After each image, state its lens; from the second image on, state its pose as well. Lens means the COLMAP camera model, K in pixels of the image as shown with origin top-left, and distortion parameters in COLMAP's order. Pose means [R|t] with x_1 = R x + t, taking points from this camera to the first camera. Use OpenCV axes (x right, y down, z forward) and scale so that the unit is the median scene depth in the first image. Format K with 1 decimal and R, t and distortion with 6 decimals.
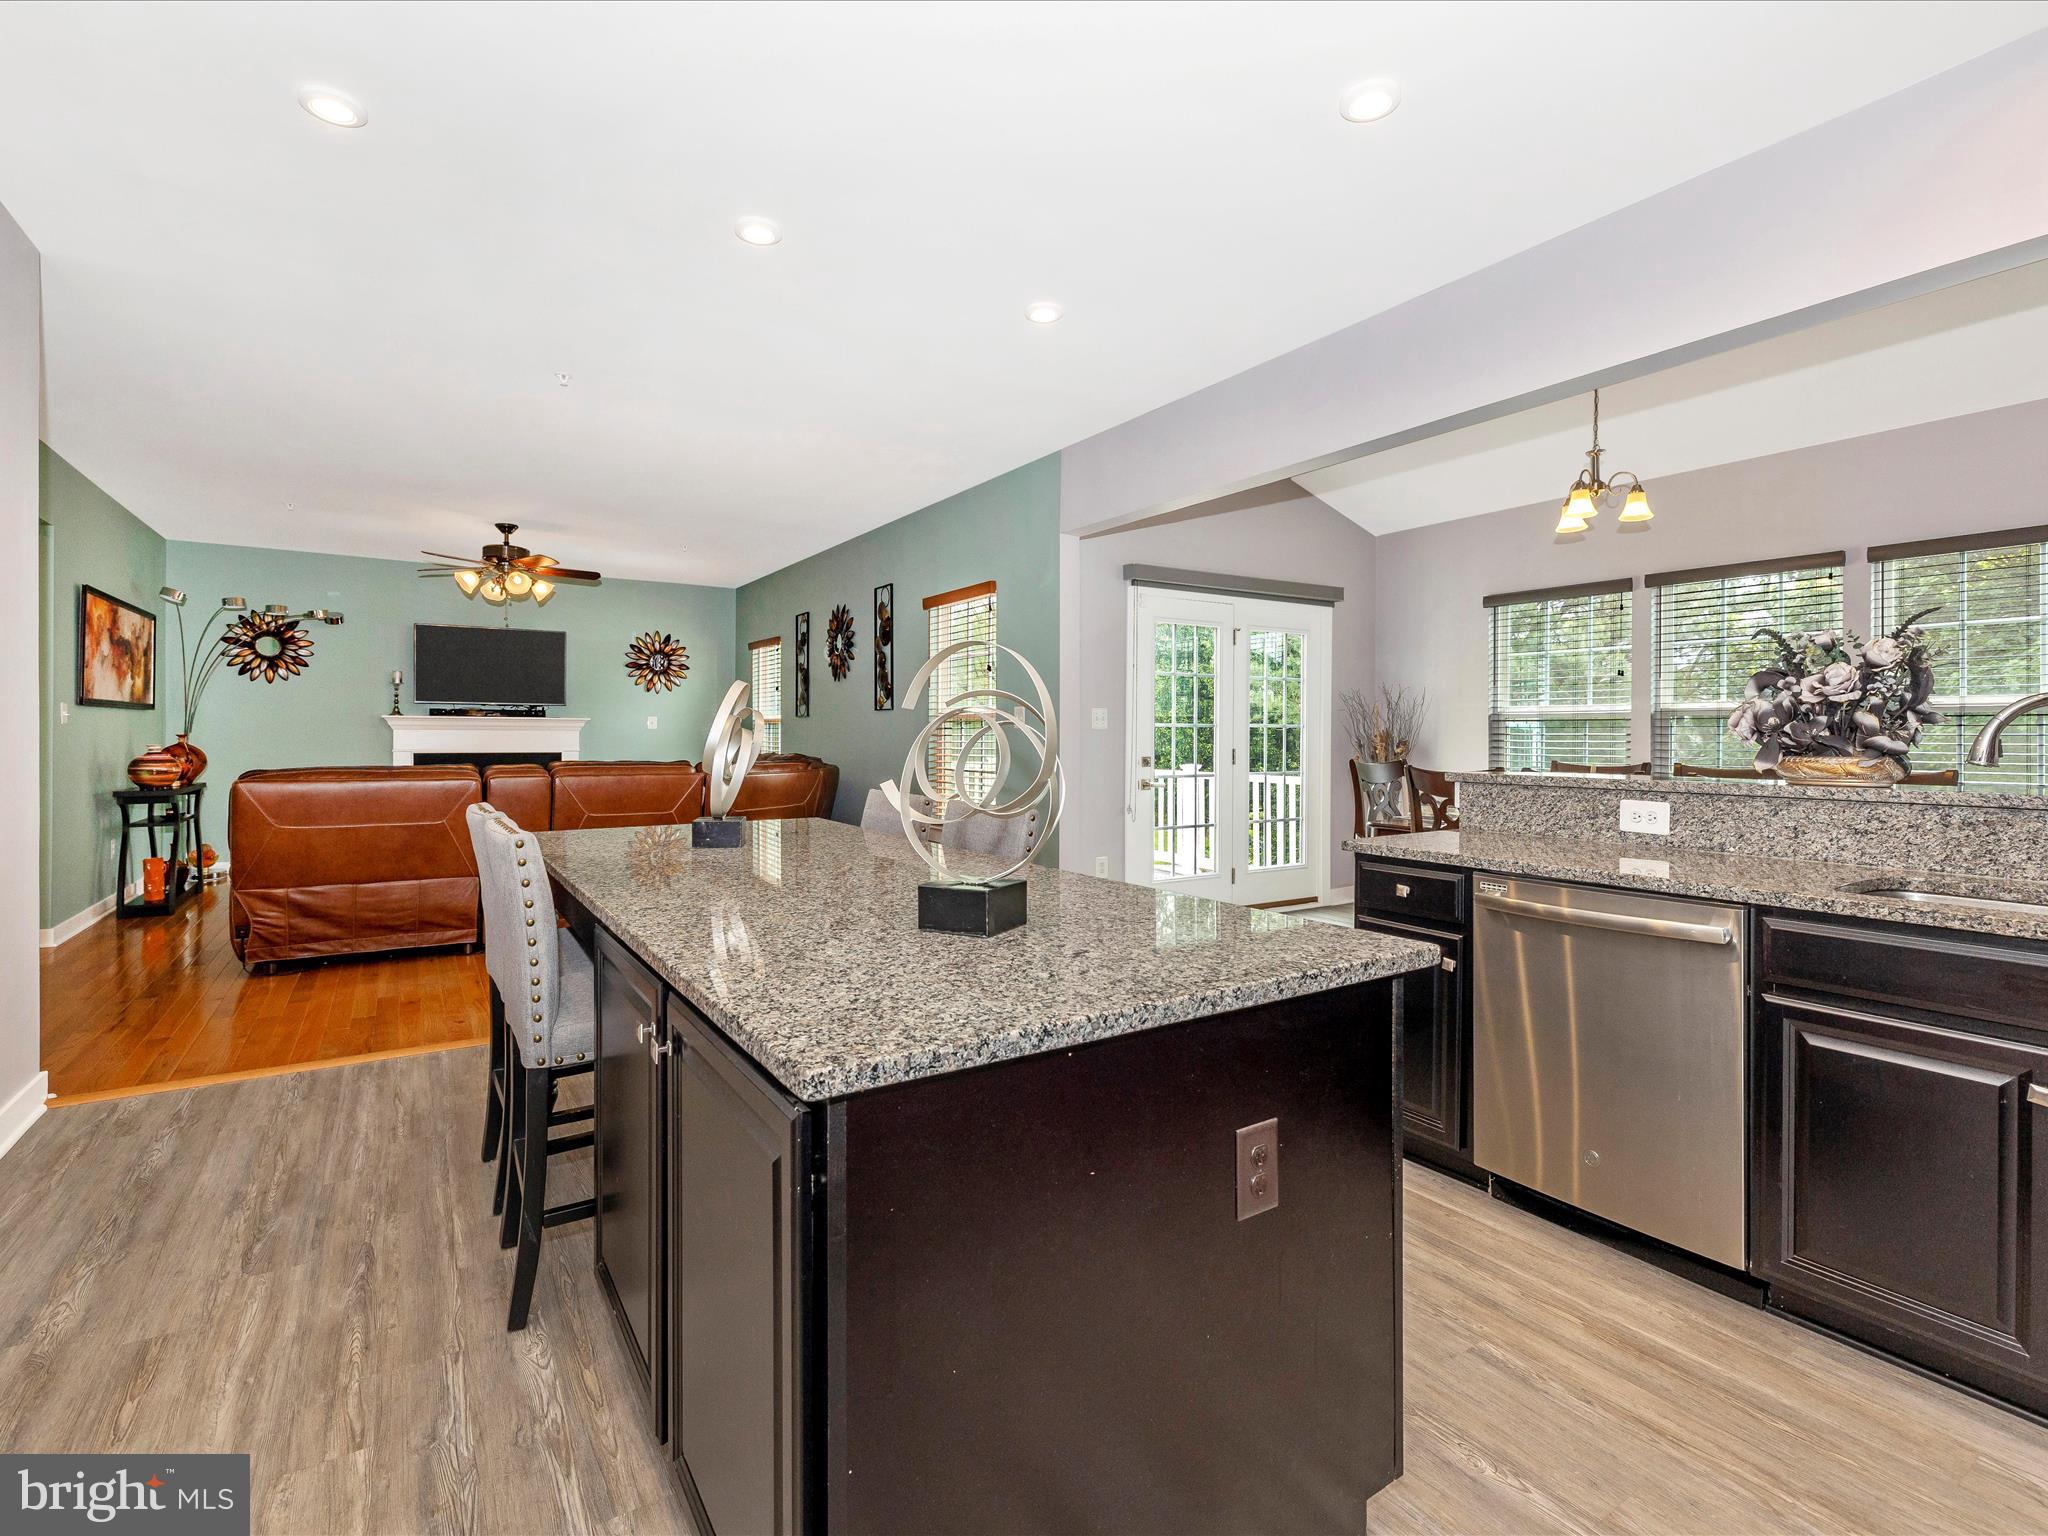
lens RADIAL K [[956.9, 0, 1035.7], [0, 956.9, 752.7], [0, 0, 1]] dist [-0.004336, -0.000544]
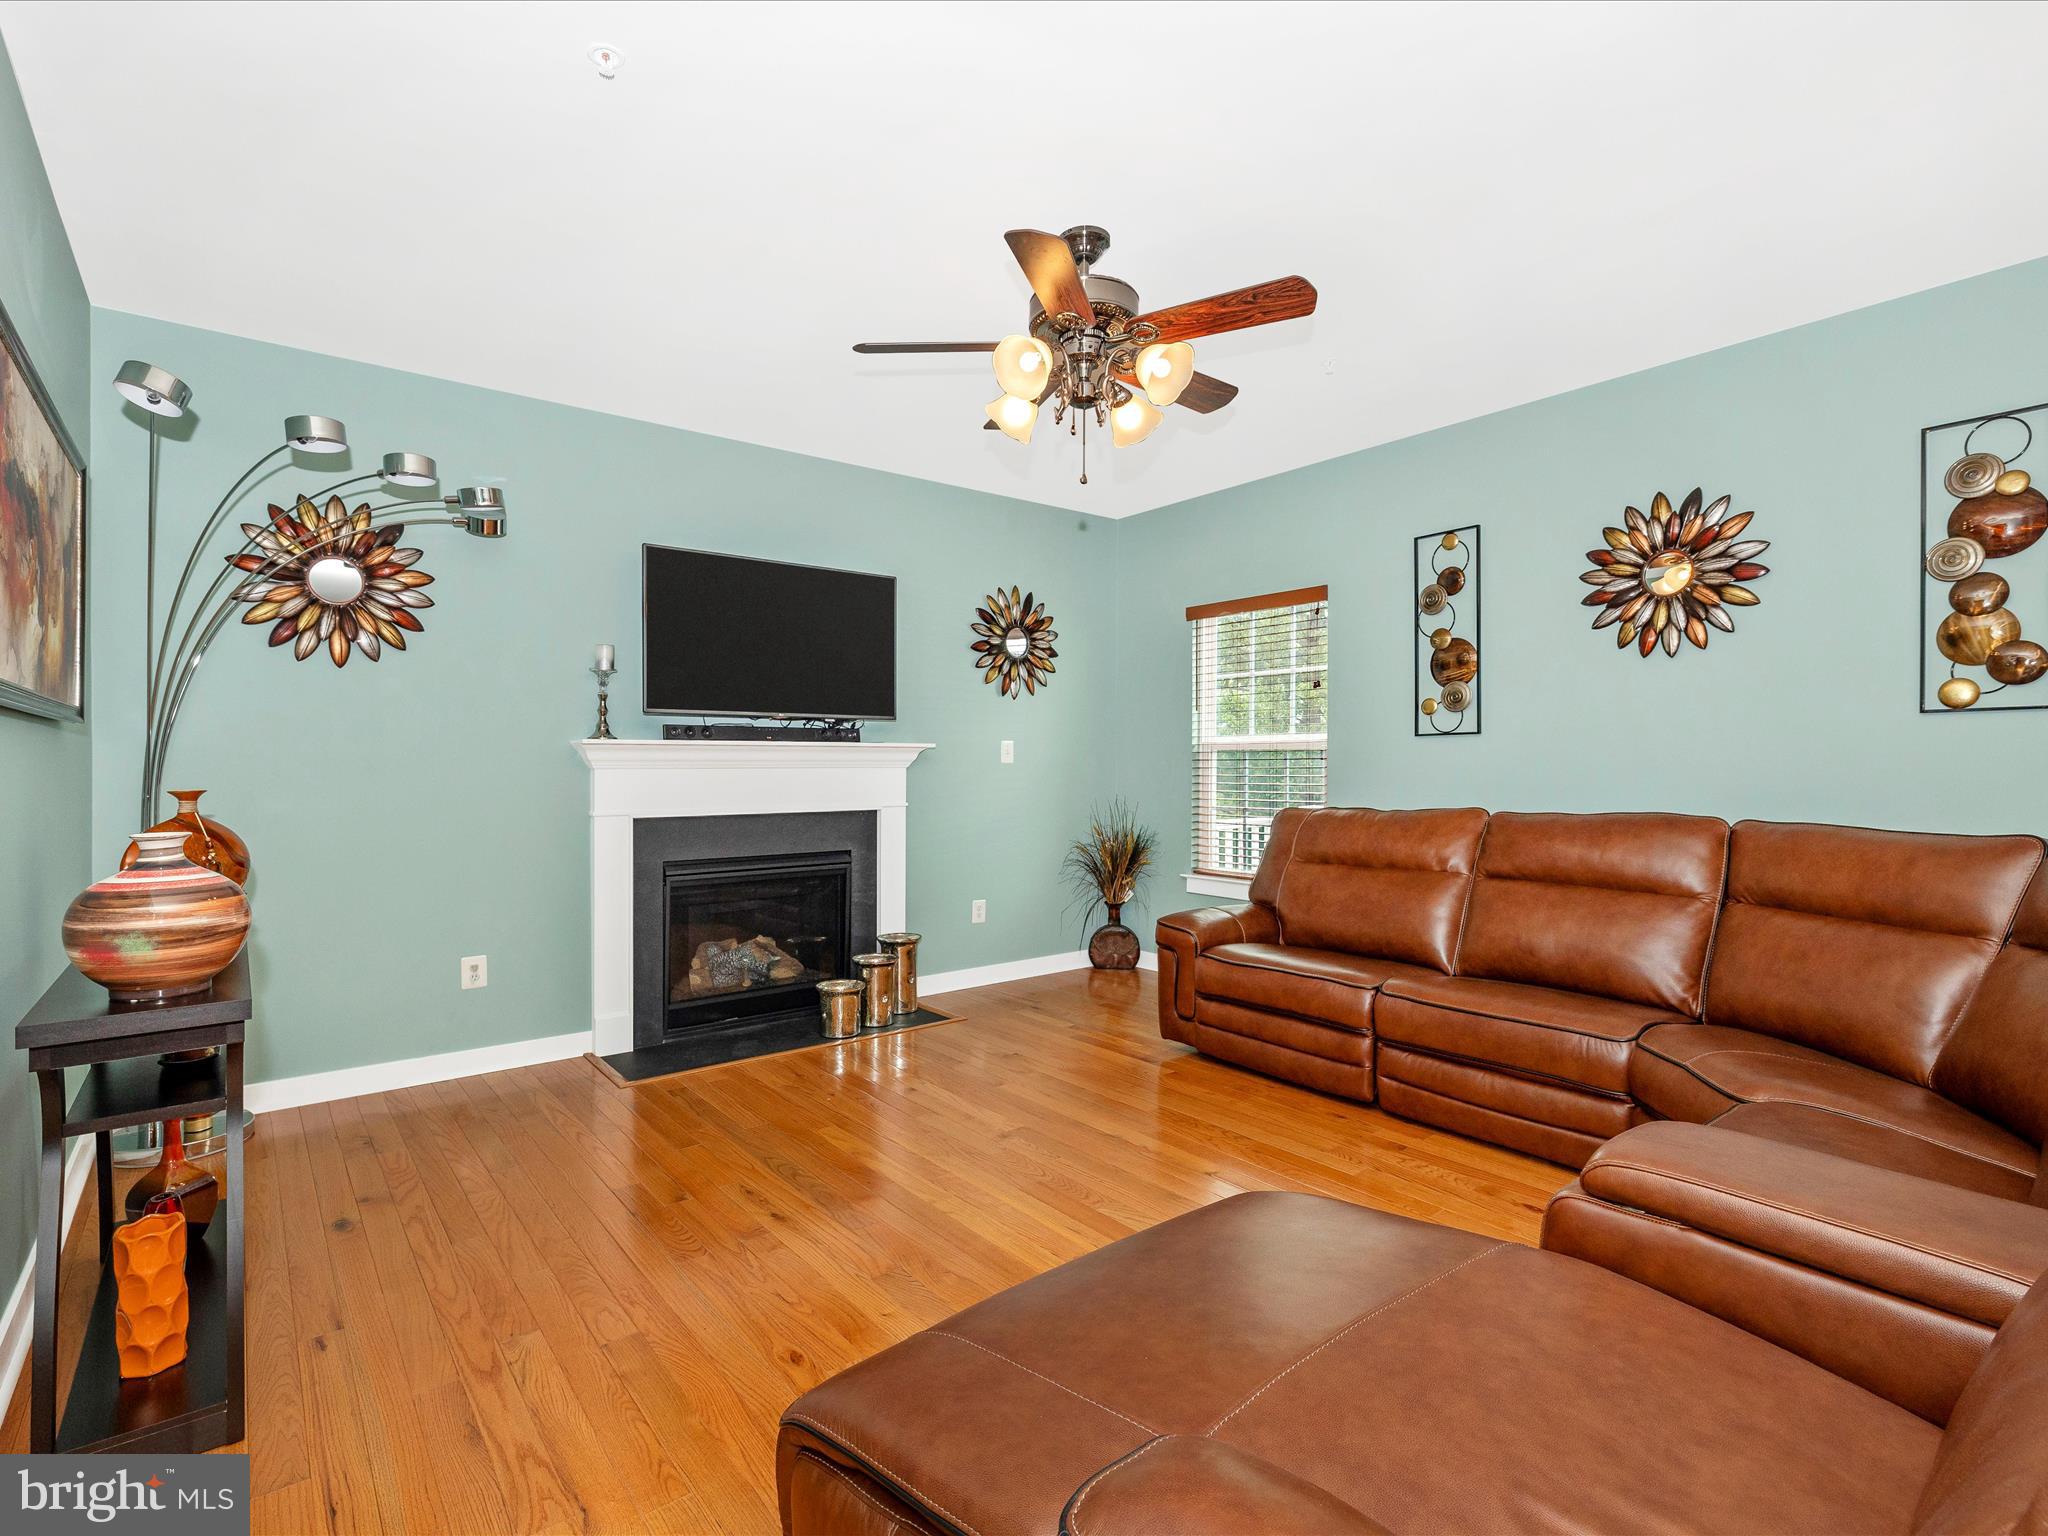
lens RADIAL K [[956.9, 0, 1013.6], [0, 956.9, 780.6], [0, 0, 1]] dist [-0.004336, -0.000544]
pose [[0.994567, -0.011930, 0.103411, -0.540207], [0.012194, 0.999924, -0.001922, -0.016044], [-0.103380, 0.003172, 0.994637, 0.533180]]
